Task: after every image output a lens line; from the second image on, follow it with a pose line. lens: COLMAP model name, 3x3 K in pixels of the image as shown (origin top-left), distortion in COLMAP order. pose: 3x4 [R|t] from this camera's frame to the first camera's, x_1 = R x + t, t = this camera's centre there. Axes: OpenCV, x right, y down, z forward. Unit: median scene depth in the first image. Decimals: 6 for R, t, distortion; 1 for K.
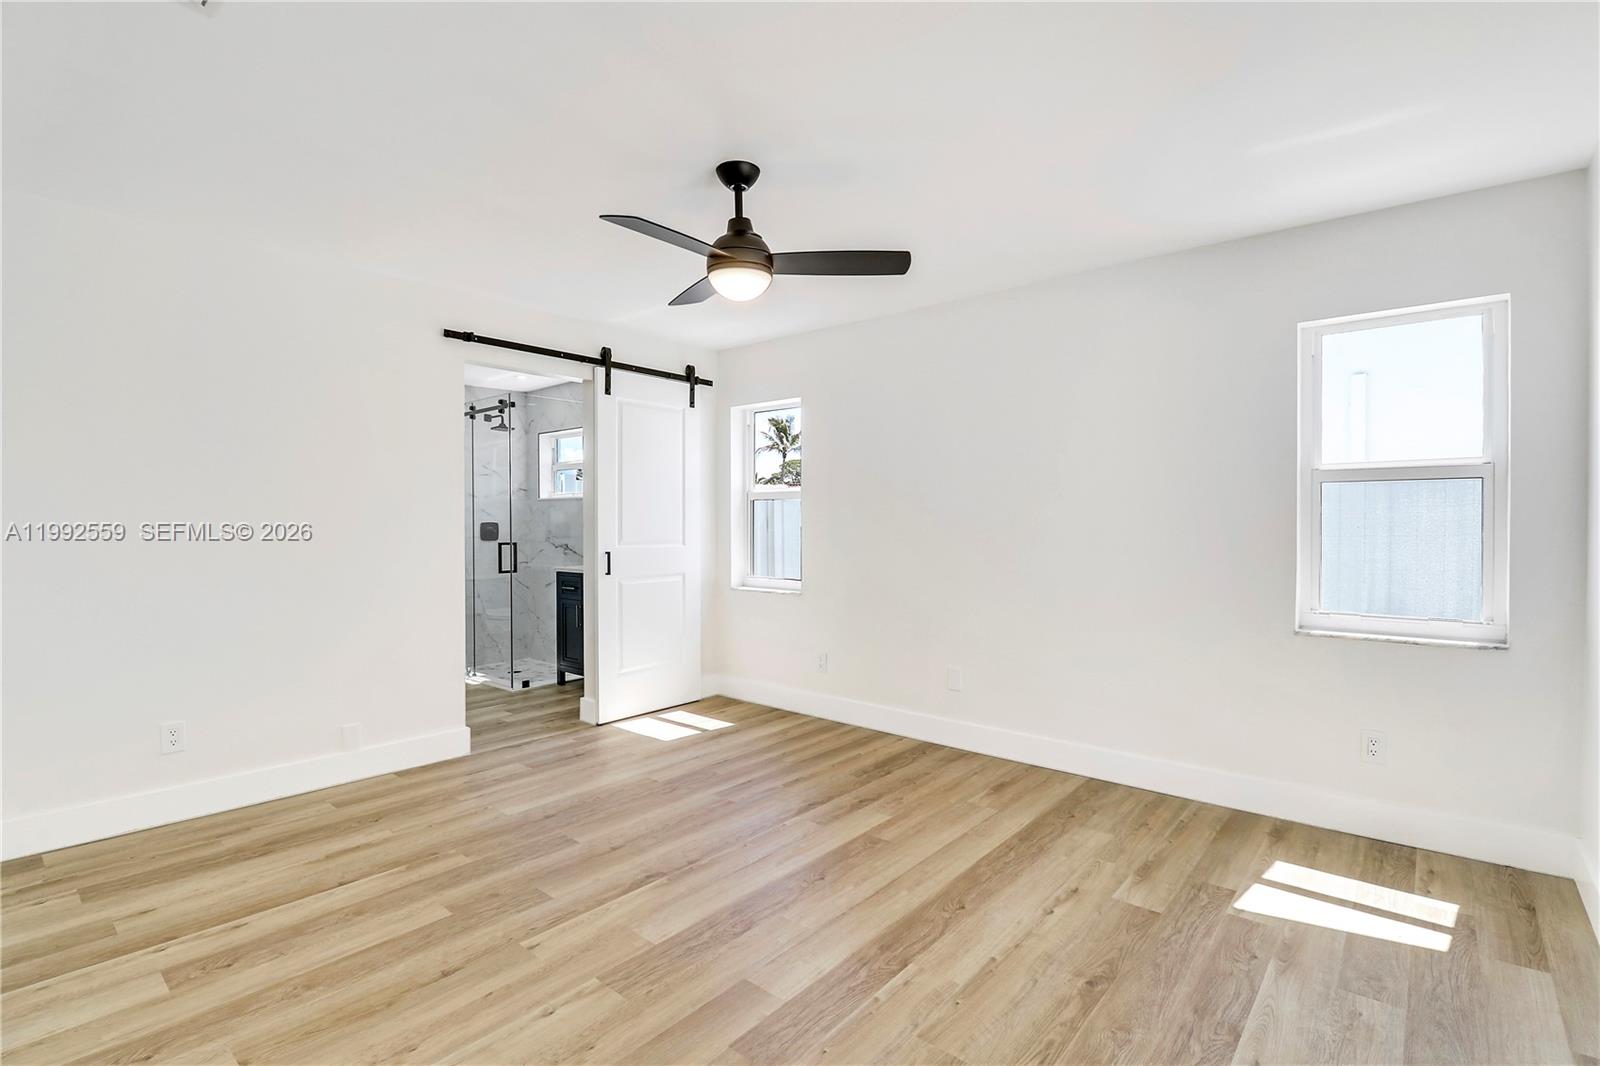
lens RADIAL K [[747.1, 0, 808.2], [0, 747.1, 539.7], [0, 0, 1]] dist [0.002436, -0.016127]
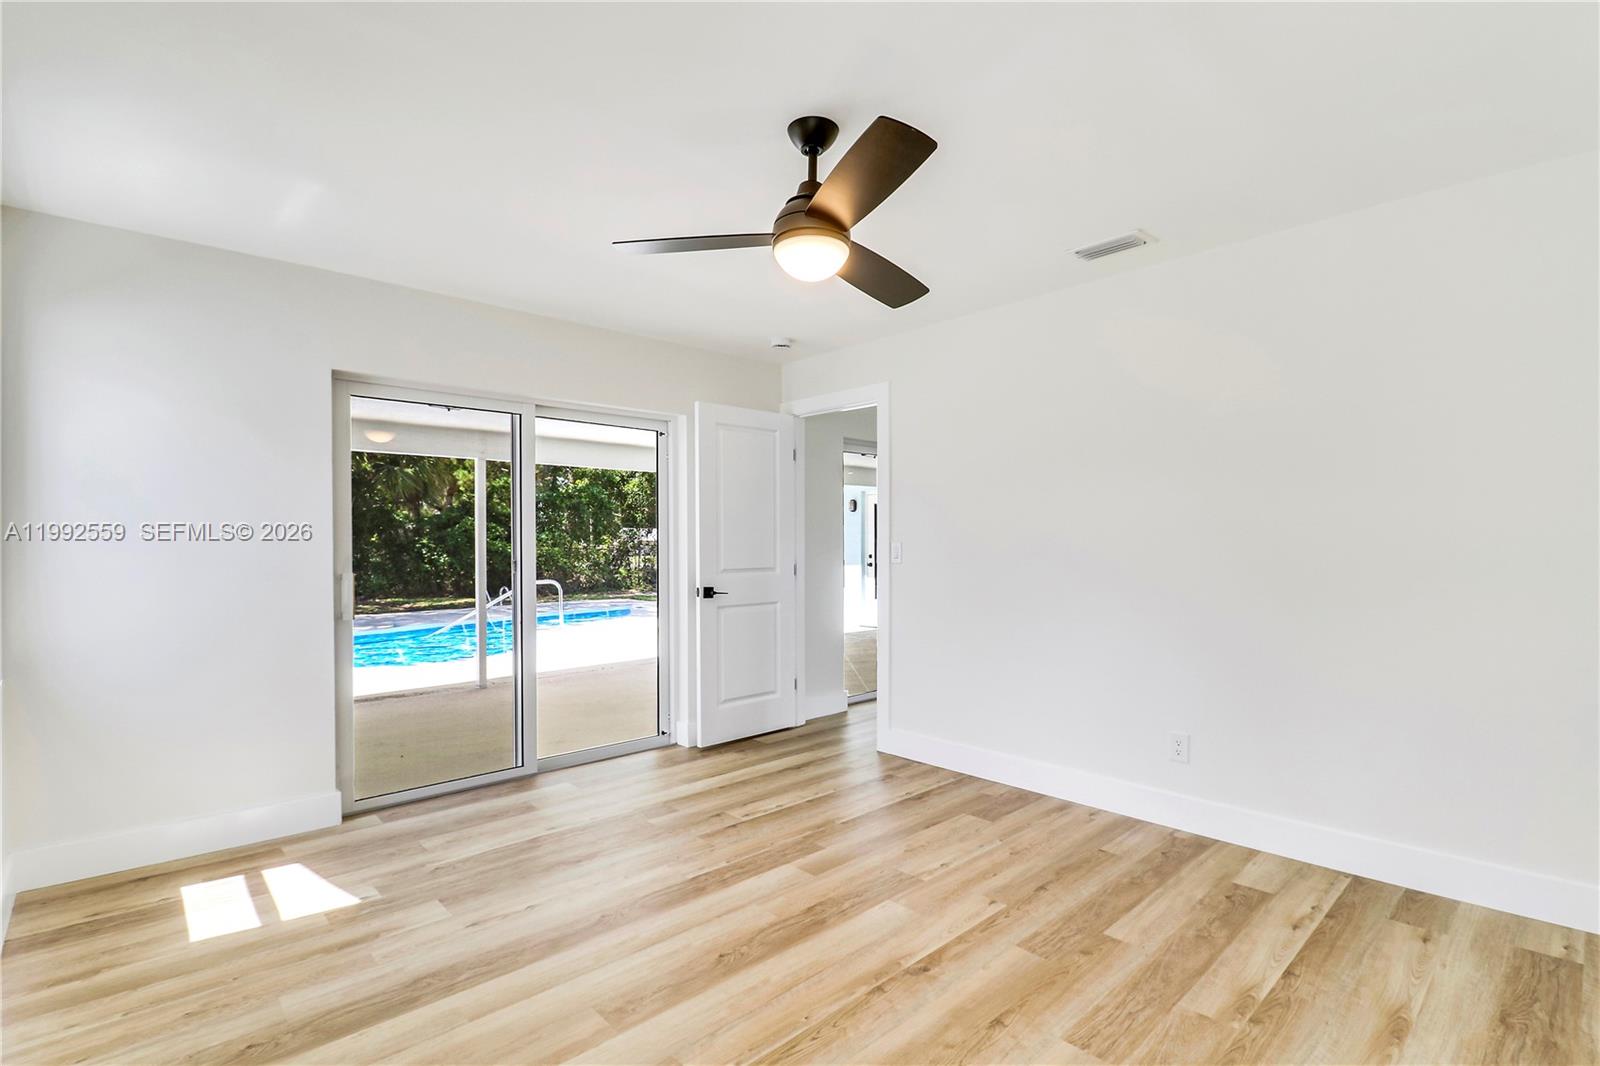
lens RADIAL K [[747.1, 0, 808.2], [0, 747.1, 539.7], [0, 0, 1]] dist [0.002436, -0.016127]
pose [[-0.993385, 0.005020, 0.114724, -0.182339], [0.006936, 0.999843, 0.016308, -0.040962], [-0.114624, 0.016996, -0.993264, 1.837222]]
